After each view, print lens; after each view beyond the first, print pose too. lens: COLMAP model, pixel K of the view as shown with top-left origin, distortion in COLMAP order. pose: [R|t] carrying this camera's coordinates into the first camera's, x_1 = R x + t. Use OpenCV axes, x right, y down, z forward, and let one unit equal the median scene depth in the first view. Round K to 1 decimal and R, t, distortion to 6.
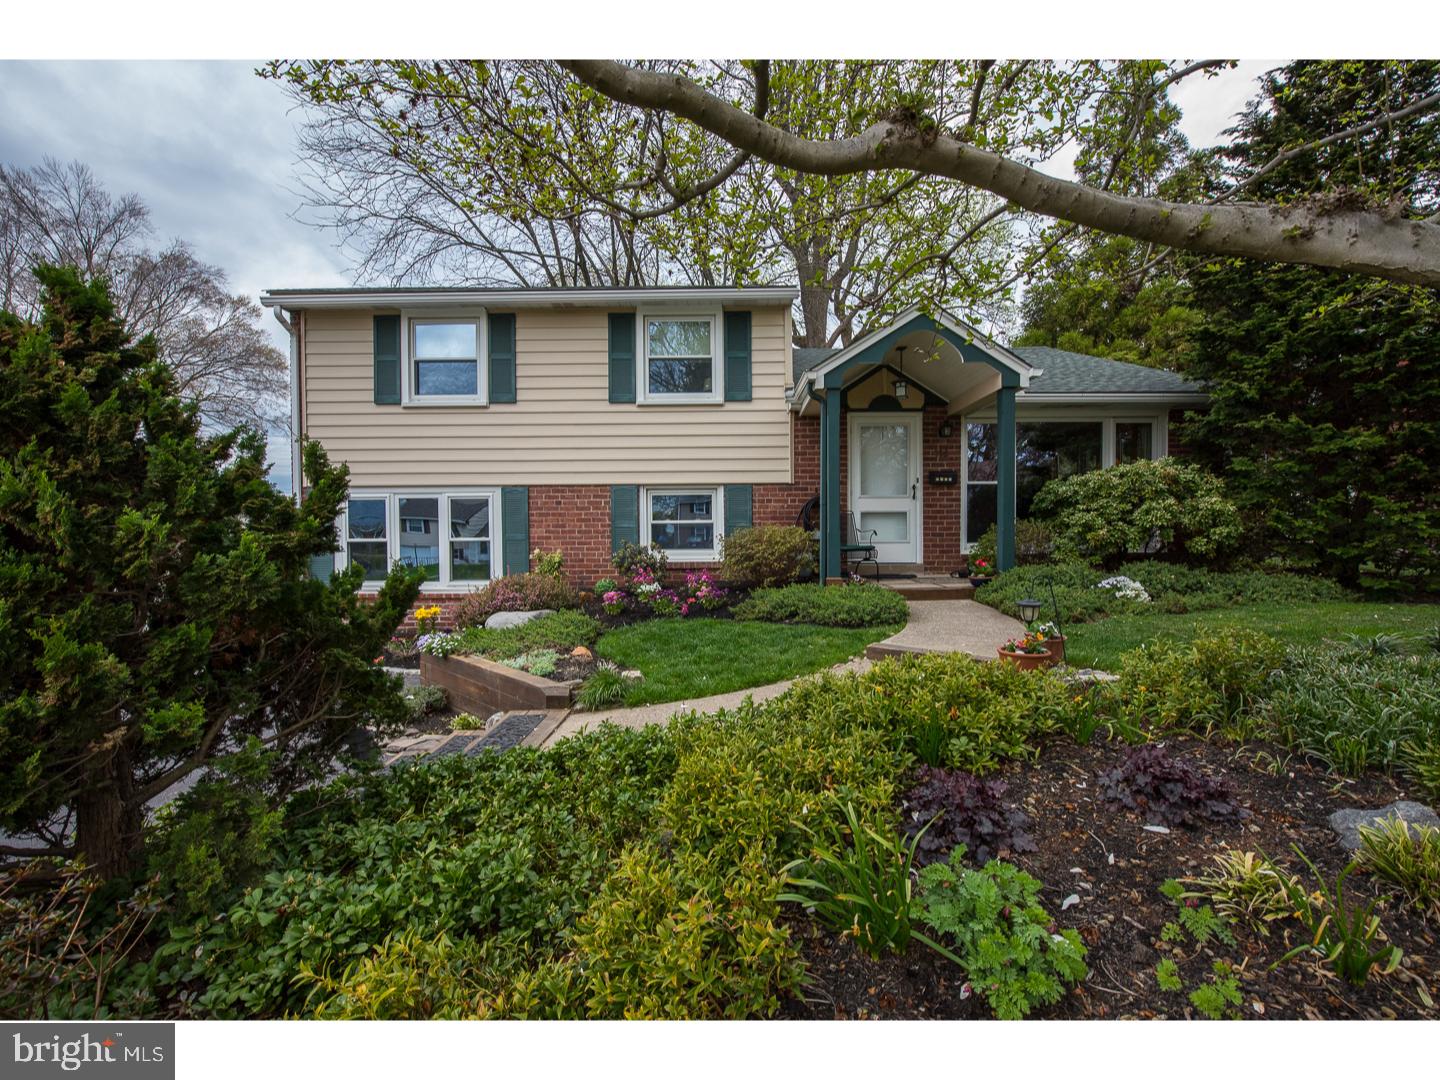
lens RADIAL K [[589.6, 0, 721.2], [0, 589.6, 540.2], [0, 0, 1]] dist [-0.013402, 0.000031]
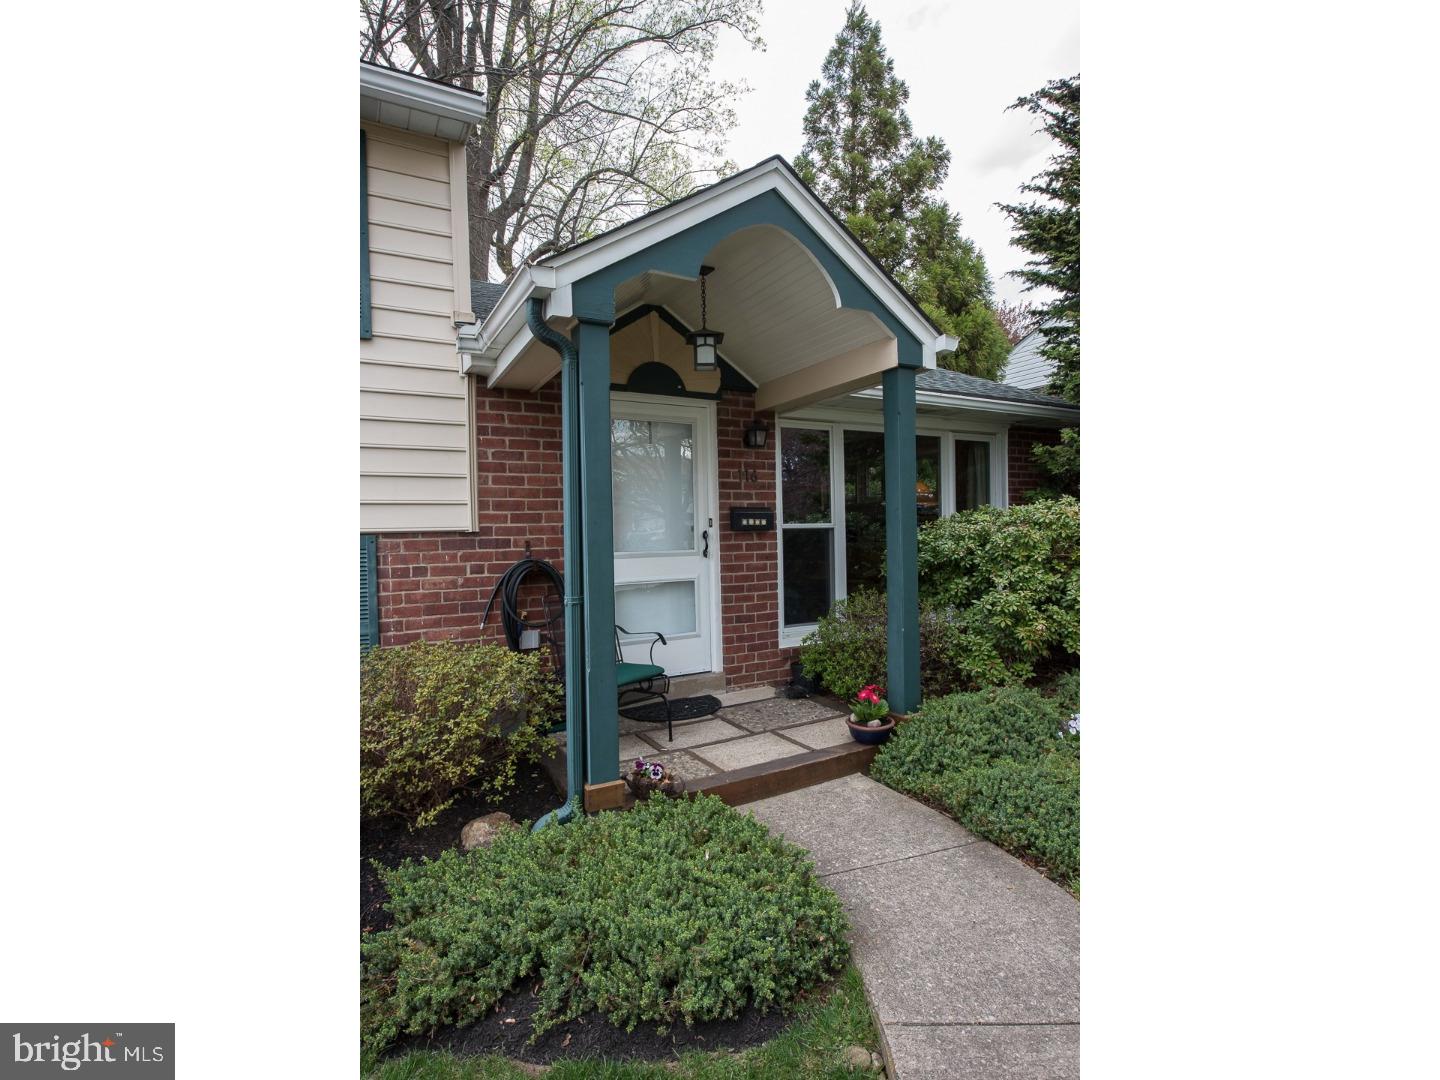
lens RADIAL K [[672.8, 0, 723.1], [0, 672.8, 545.0], [0, 0, 1]] dist [-0.002305, -0.000407]
pose [[0.865193, -0.020141, 0.501034, 0.024760], [0.022614, 0.999744, 0.001139, -0.081926], [-0.500928, 0.010345, 0.865427, 0.447990]]
